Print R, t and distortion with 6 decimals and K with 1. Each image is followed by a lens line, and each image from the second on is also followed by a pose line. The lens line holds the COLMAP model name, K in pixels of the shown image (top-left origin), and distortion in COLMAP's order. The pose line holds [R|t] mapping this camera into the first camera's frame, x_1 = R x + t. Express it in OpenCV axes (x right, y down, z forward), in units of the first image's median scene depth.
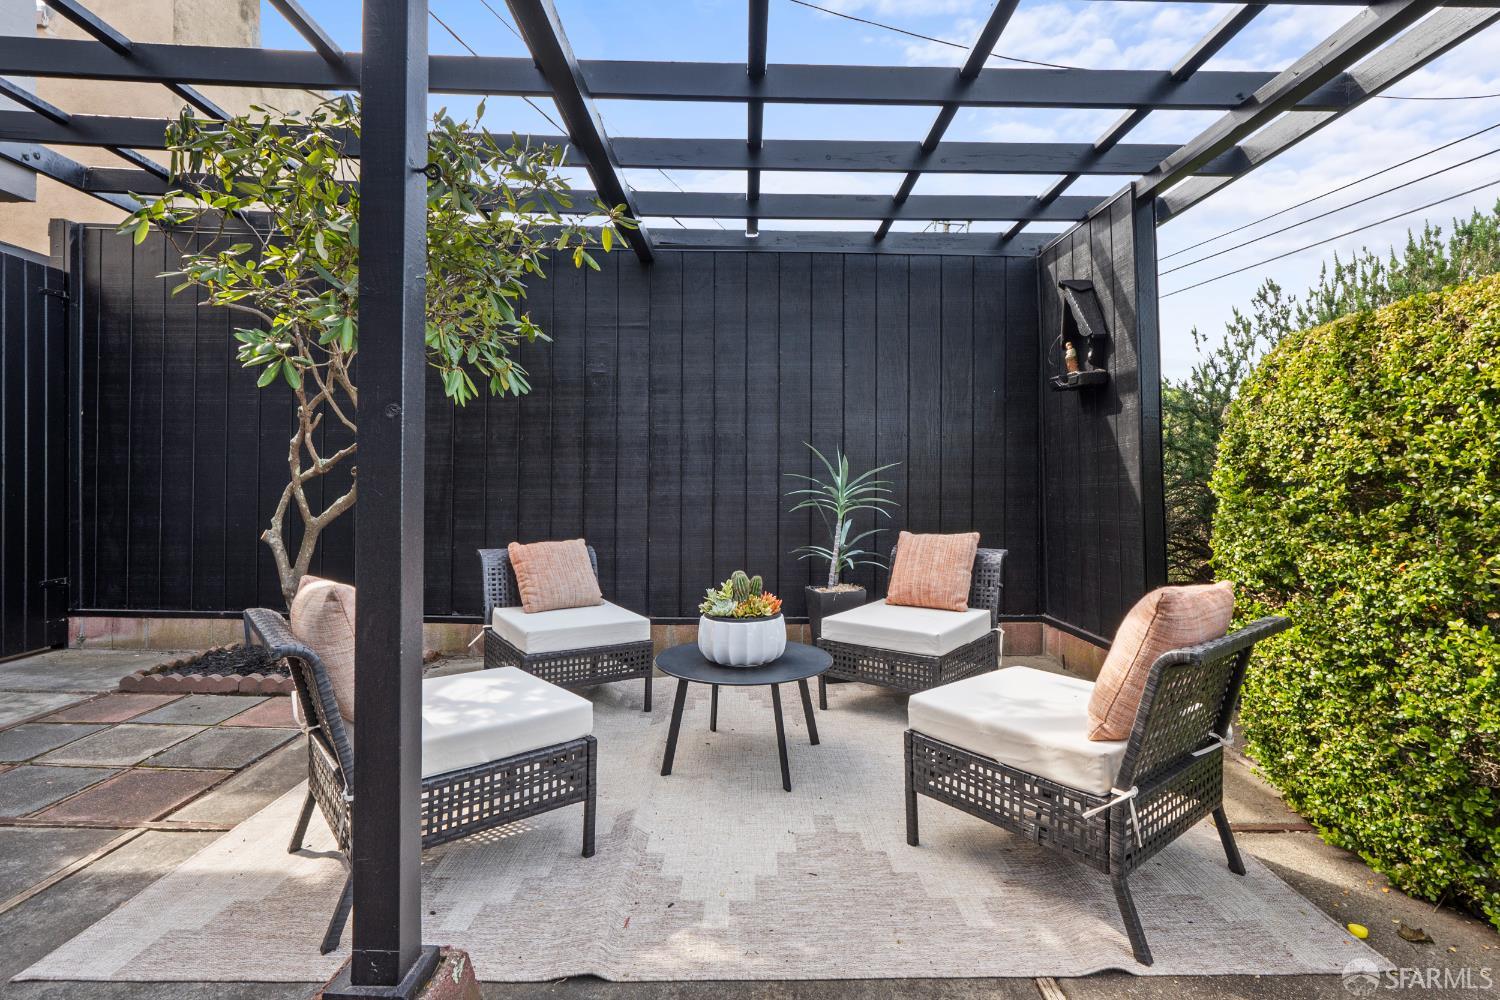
lens RADIAL K [[712.2, 0, 748.3], [0, 712.2, 482.5], [0, 0, 1]] dist [-0.018315, 0.000394]
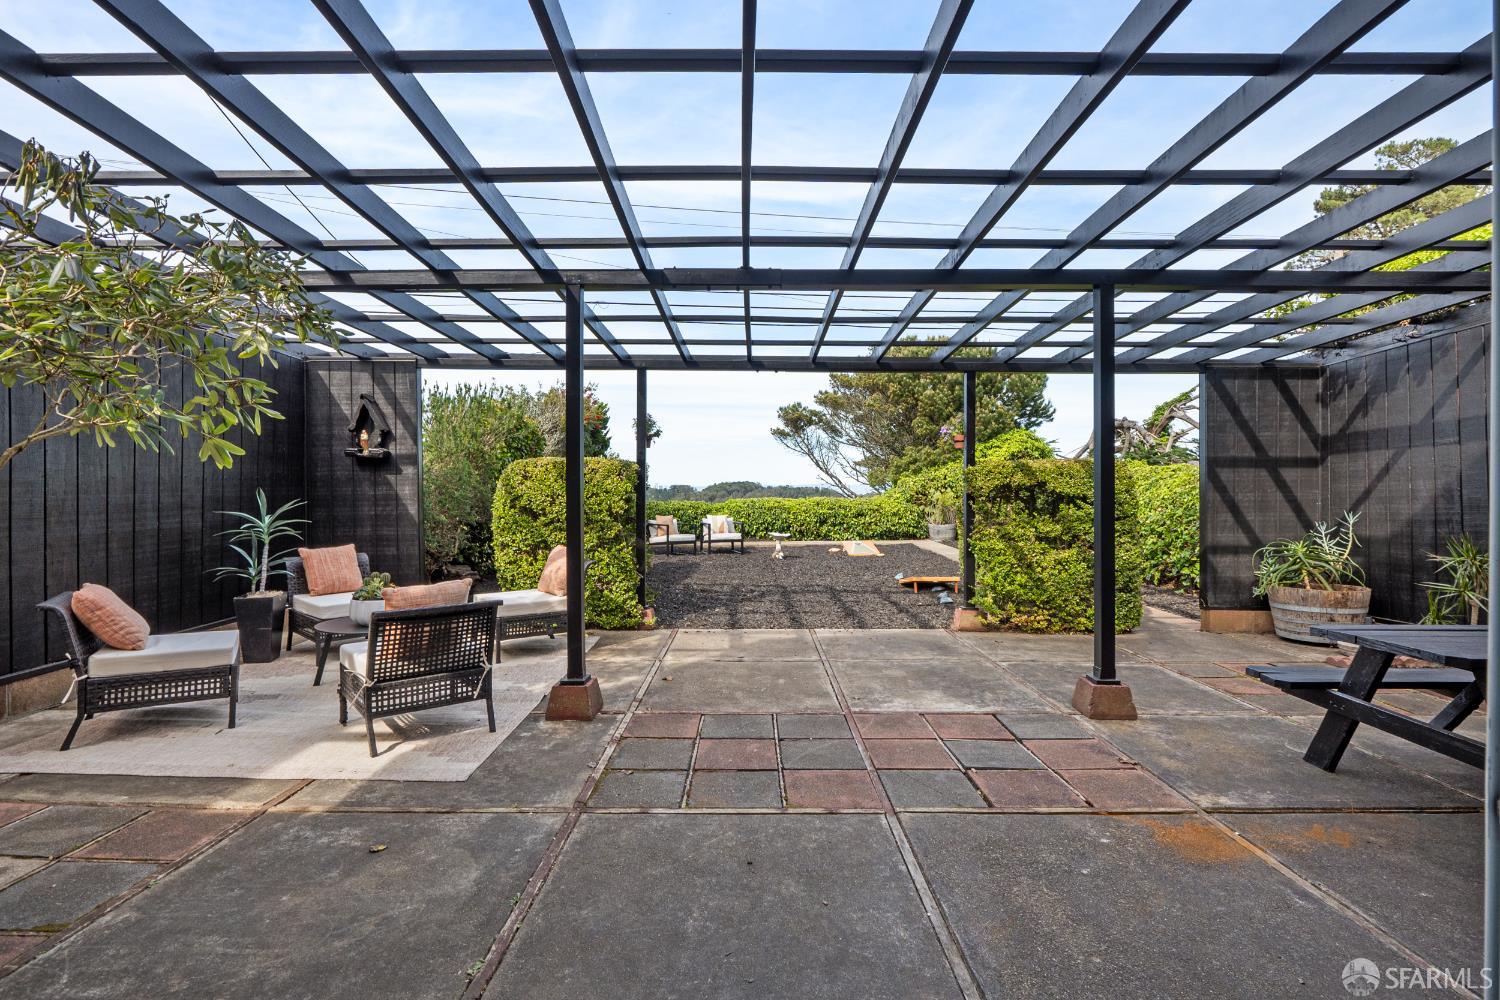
lens RADIAL K [[712.2, 0, 748.3], [0, 712.2, 482.5], [0, 0, 1]] dist [-0.018315, 0.000394]
pose [[0.003068, 0.010326, 0.999942, -1.361172], [-0.002475, 0.999944, -0.010319, -0.060456], [-0.999992, -0.002443, 0.003093, 0.069130]]
